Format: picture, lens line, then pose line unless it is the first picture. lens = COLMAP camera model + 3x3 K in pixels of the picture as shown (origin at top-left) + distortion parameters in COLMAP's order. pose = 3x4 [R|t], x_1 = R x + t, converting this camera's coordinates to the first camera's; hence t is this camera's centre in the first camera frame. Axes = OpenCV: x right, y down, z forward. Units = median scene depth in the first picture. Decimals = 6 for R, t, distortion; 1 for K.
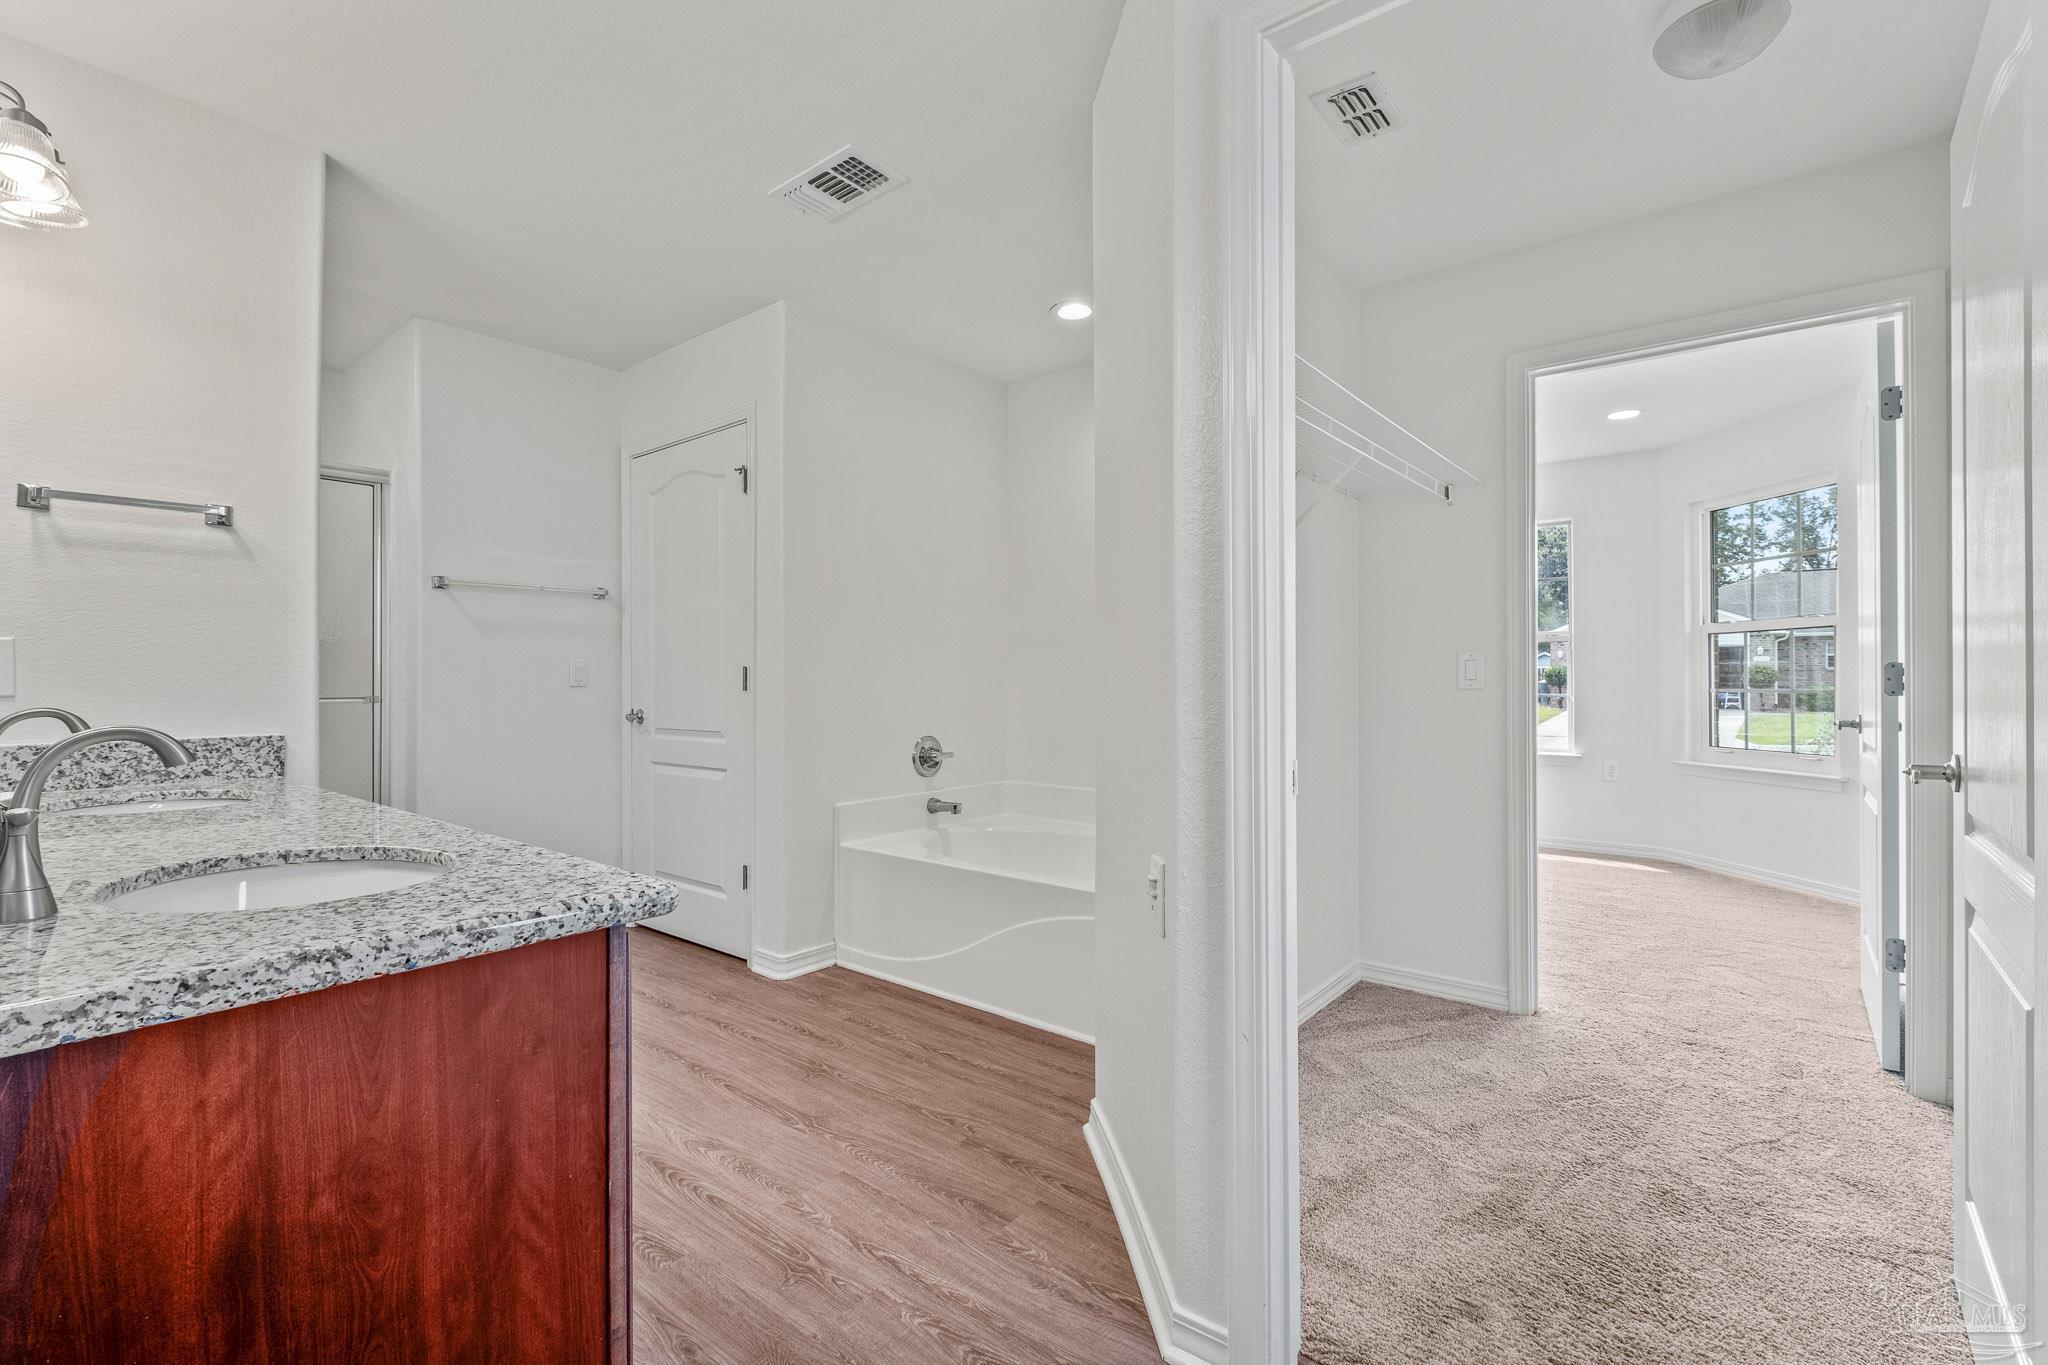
lens RADIAL K [[920.5, 0, 1018.8], [0, 920.5, 670.8], [0, 0, 1]] dist [-0.002054, -0.001257]
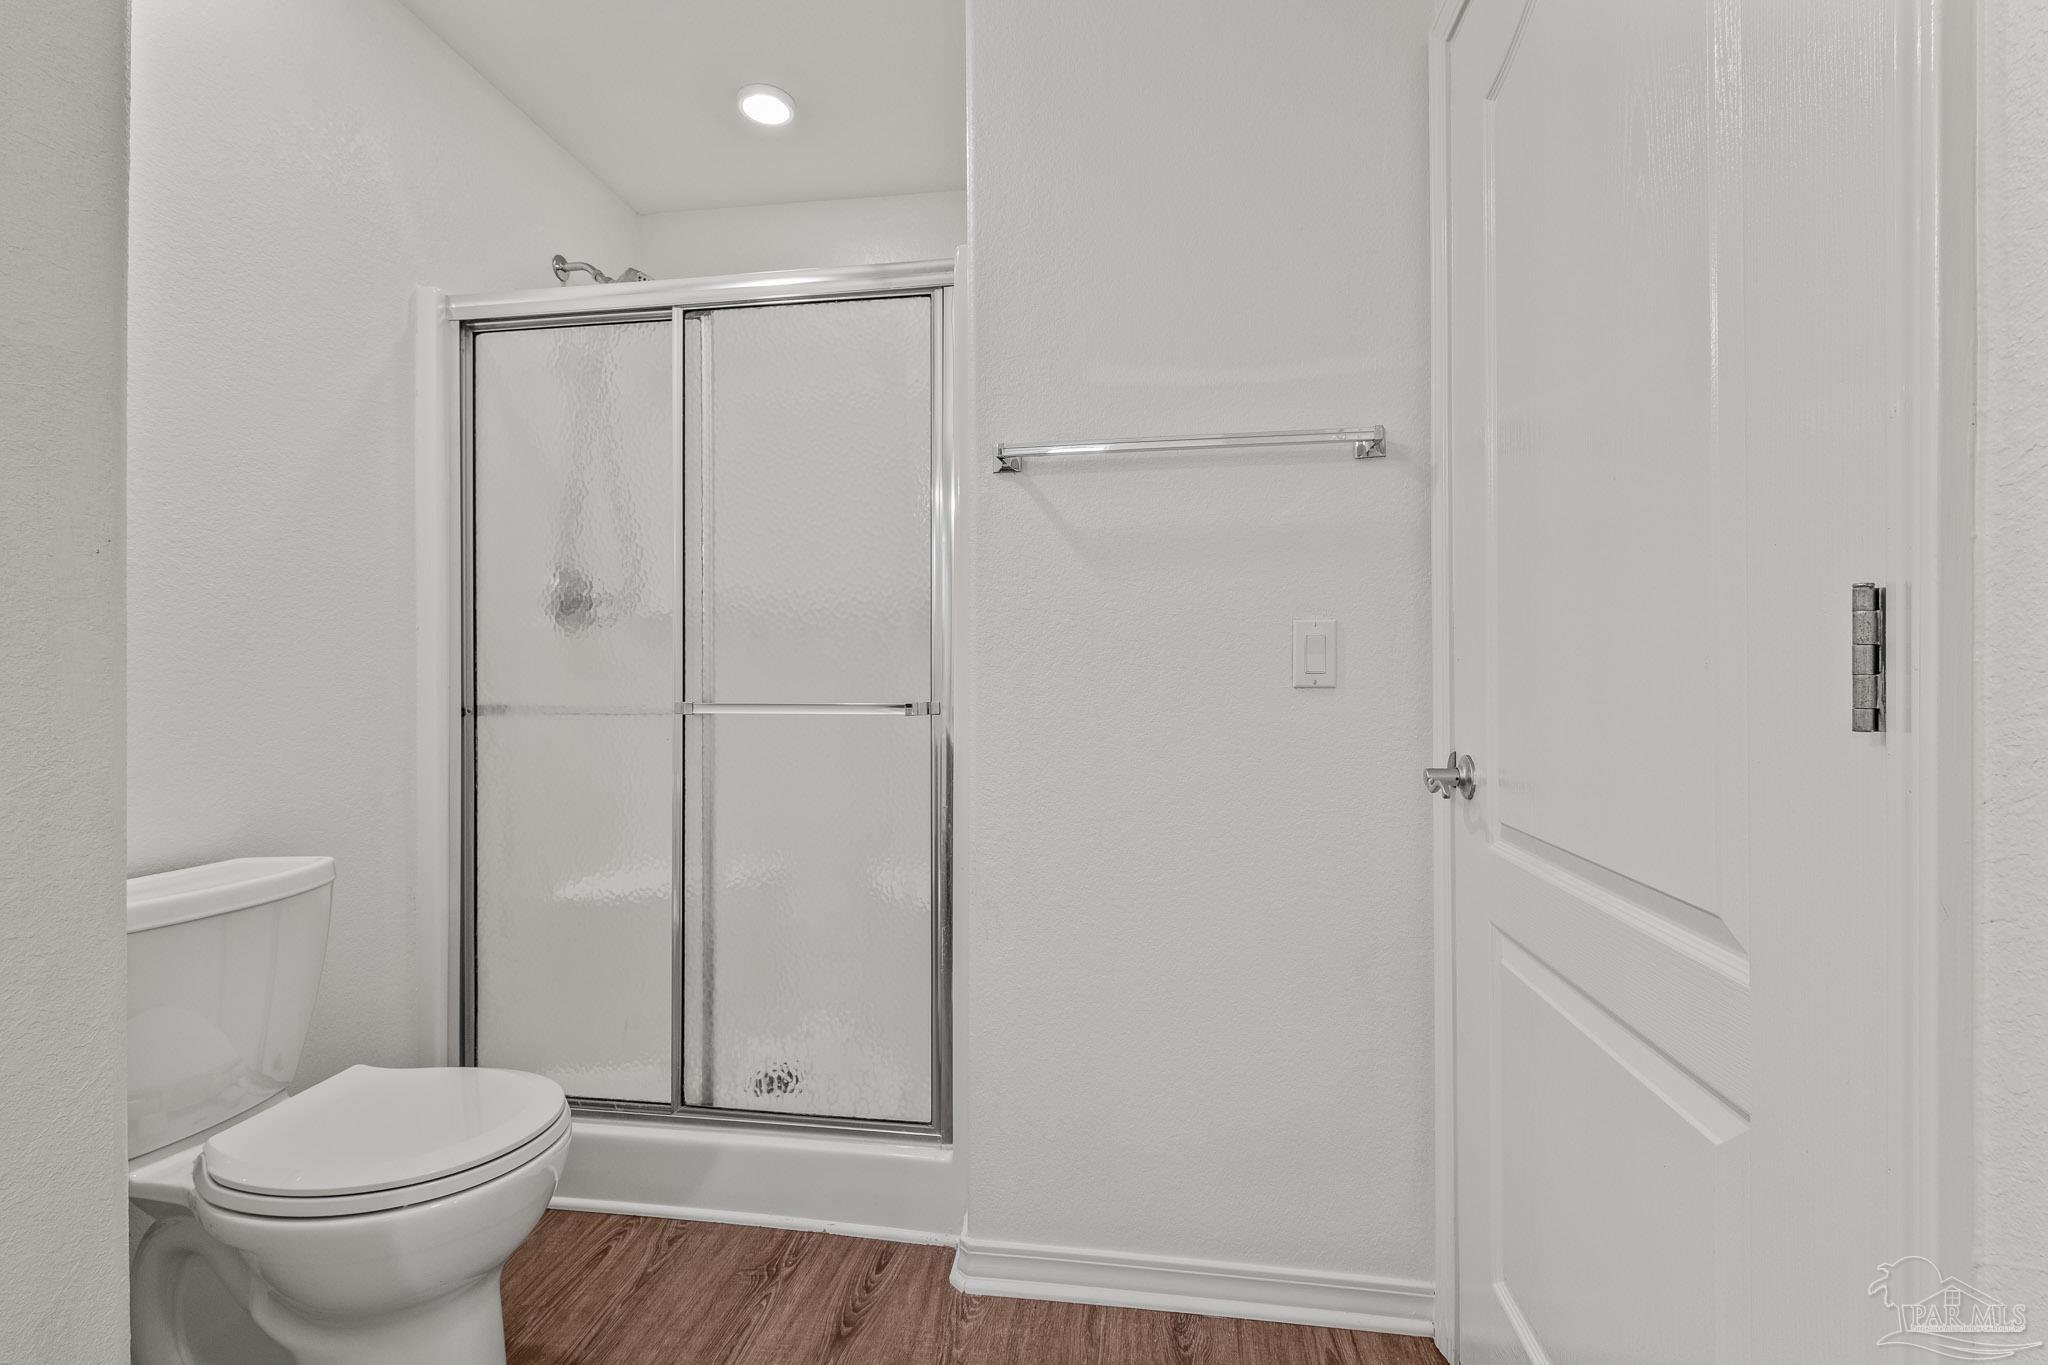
lens RADIAL K [[920.5, 0, 1018.8], [0, 920.5, 670.8], [0, 0, 1]] dist [-0.002054, -0.001257]
pose [[0.512778, -0.001443, -0.858520, -0.358591], [0.008935, 0.999953, 0.003656, 0.013586], [0.858475, -0.009546, 0.512767, 1.200343]]
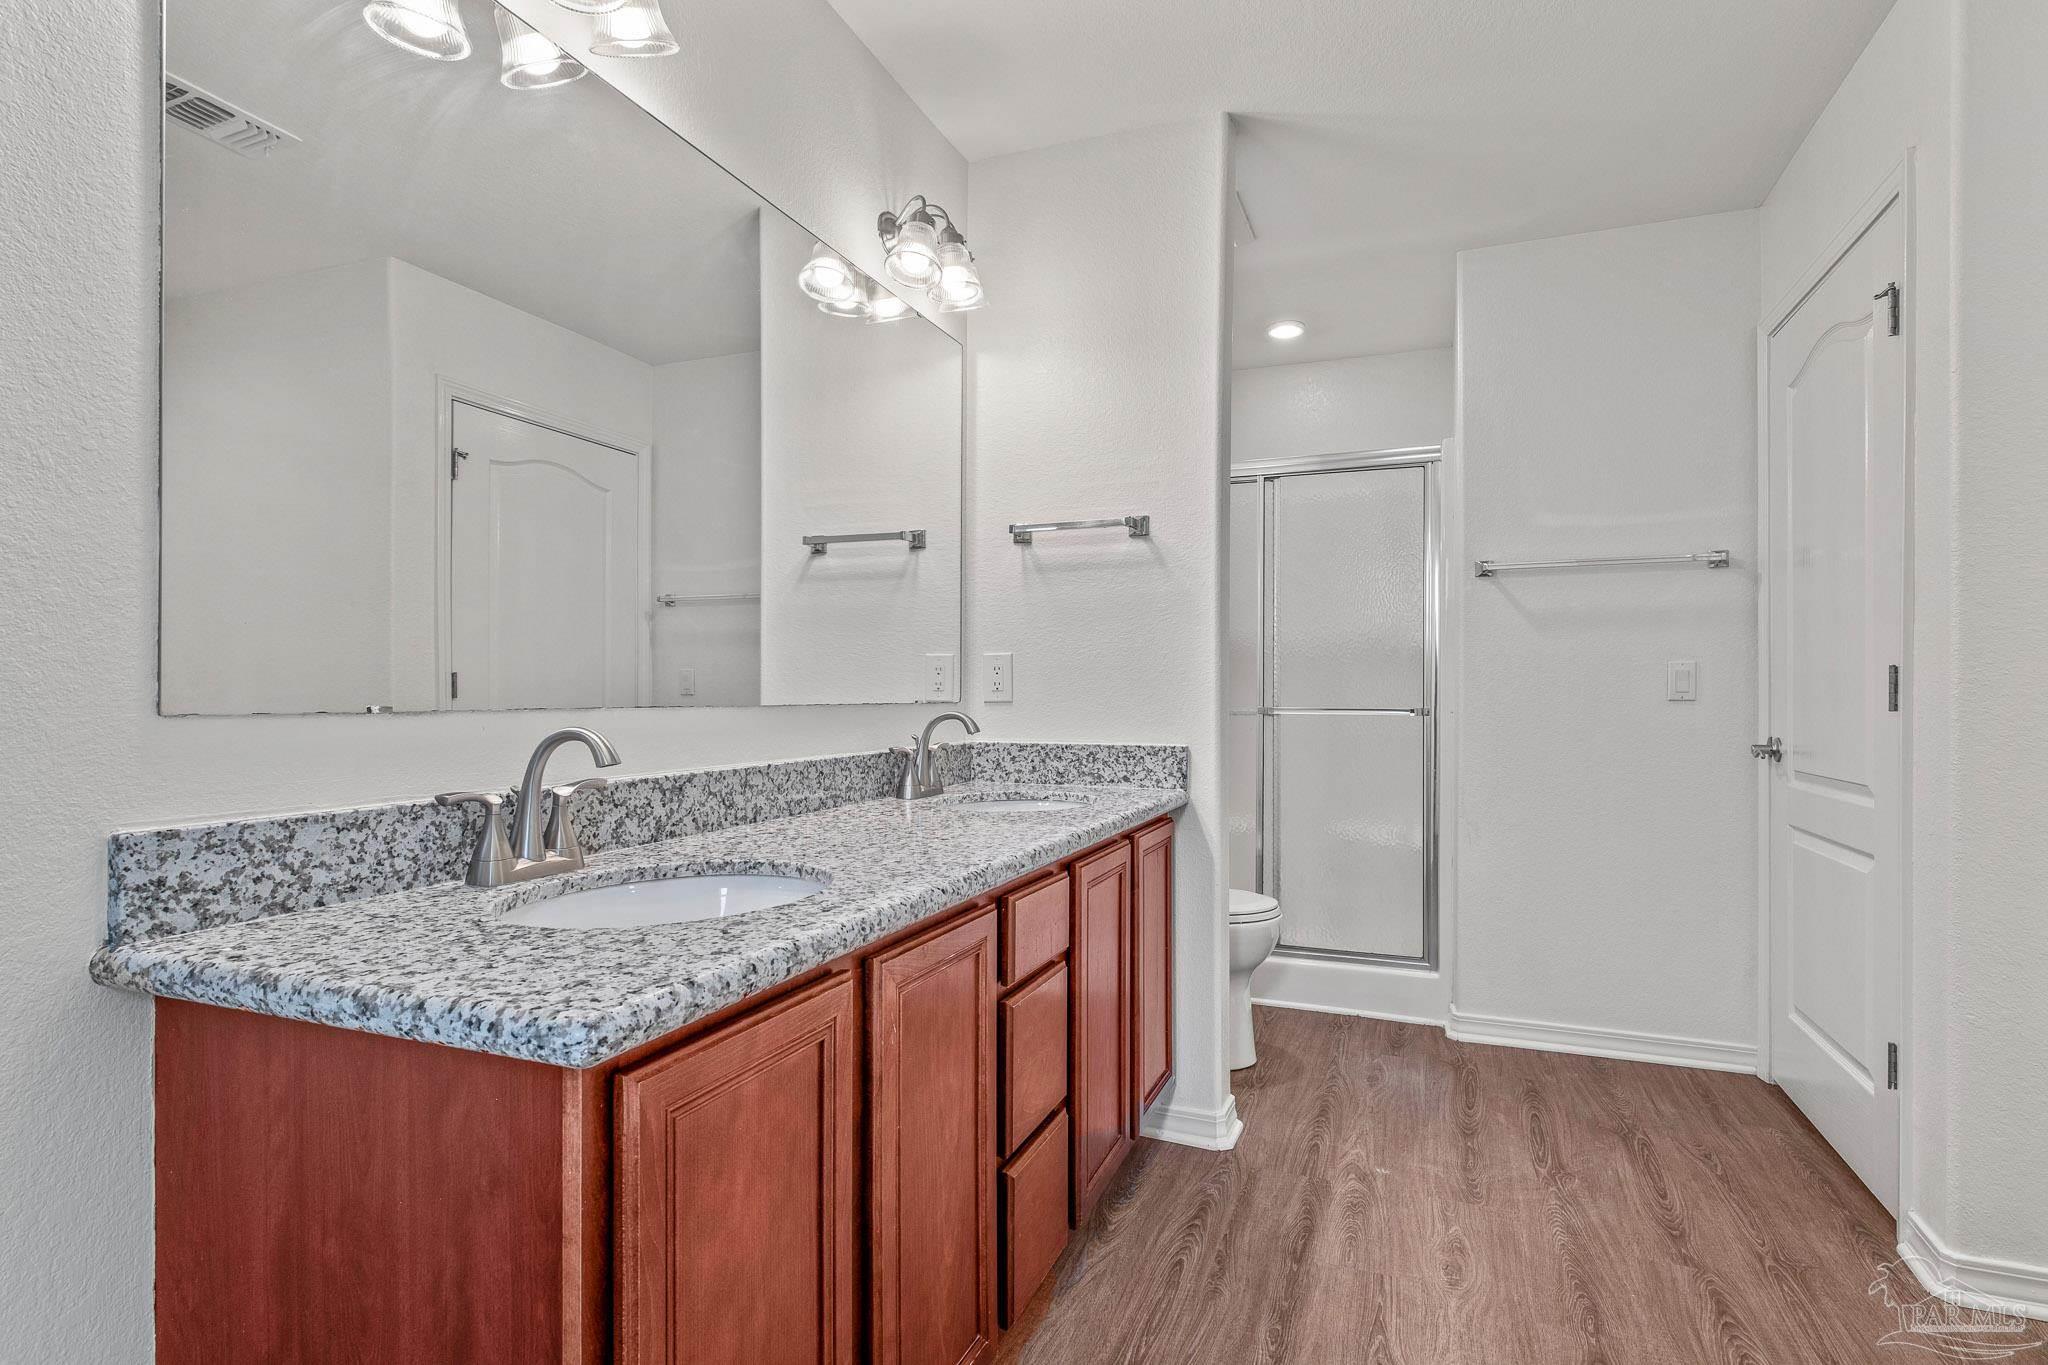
lens RADIAL K [[1035.8, 0, 1021.9], [0, 1035.8, 688.1], [0, 0, 1]] dist [0.005669, 0.000183]
pose [[0.303772, 0.000173, -0.952745, 0.179857], [0.006426, 0.999977, 0.002231, 0.006164], [0.952723, -0.006800, 0.303764, 0.528181]]
